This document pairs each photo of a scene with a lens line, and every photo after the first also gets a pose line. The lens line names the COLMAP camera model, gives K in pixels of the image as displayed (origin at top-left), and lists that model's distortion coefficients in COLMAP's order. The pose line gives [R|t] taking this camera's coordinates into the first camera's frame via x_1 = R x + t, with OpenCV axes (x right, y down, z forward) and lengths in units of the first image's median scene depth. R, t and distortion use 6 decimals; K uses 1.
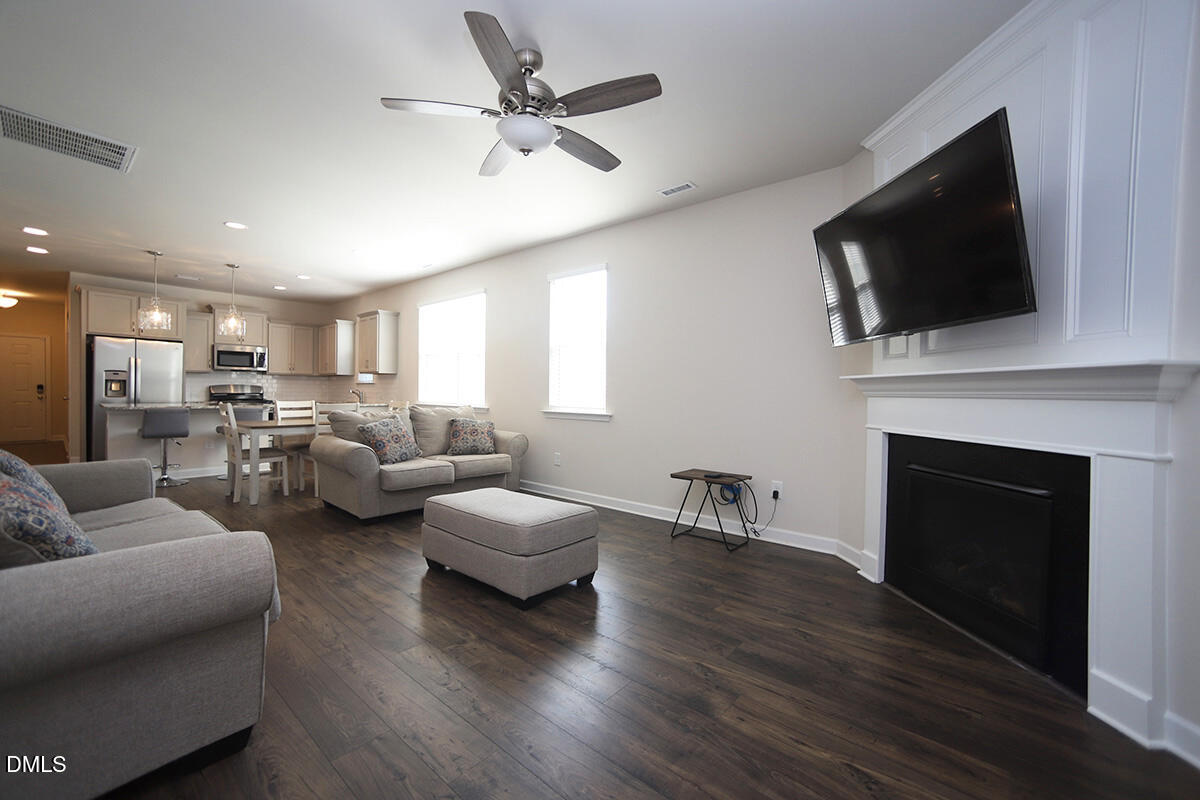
lens RADIAL K [[480.4, 0, 600.2], [0, 480.4, 402.1], [0, 0, 1]] dist [-0.057728, 0.024993]
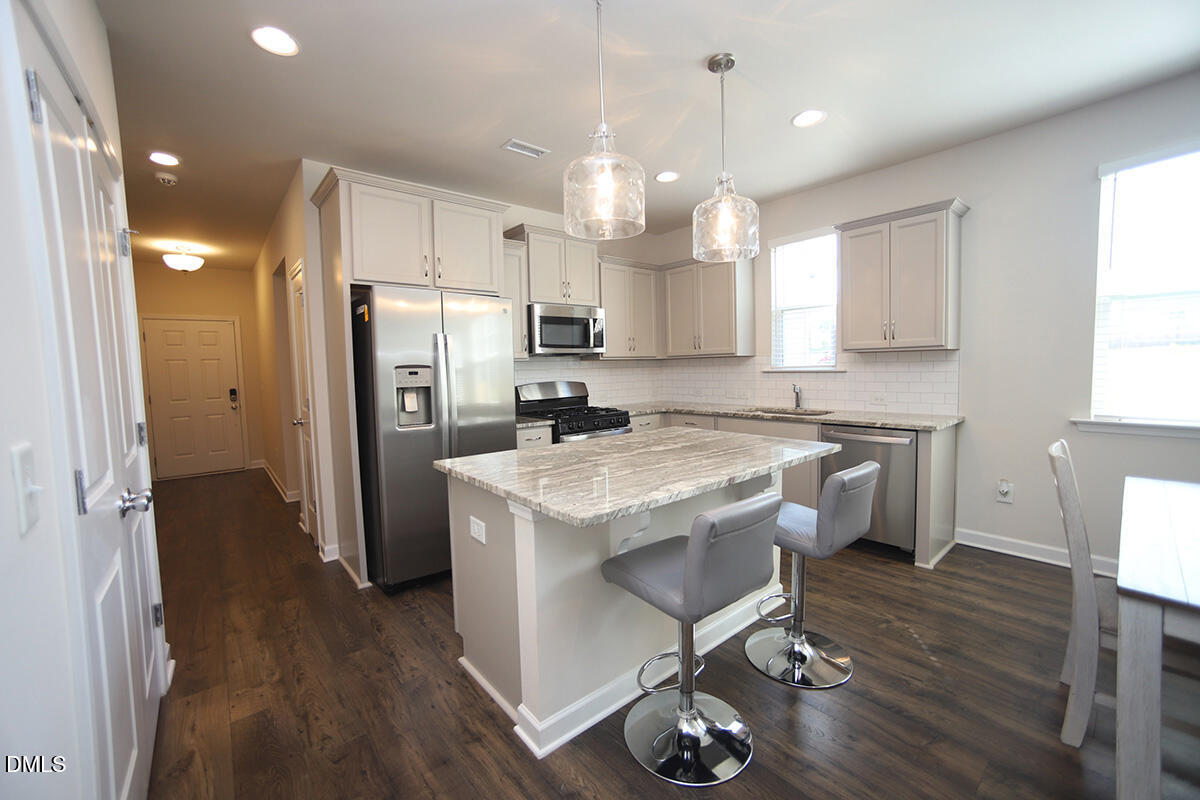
lens RADIAL K [[480.4, 0, 600.2], [0, 480.4, 402.1], [0, 0, 1]] dist [-0.057728, 0.024993]
pose [[0.985646, -0.022340, -0.167342, -0.671422], [0.031375, 0.998178, 0.051546, -0.043060], [0.165886, -0.056056, 0.984550, 0.498164]]
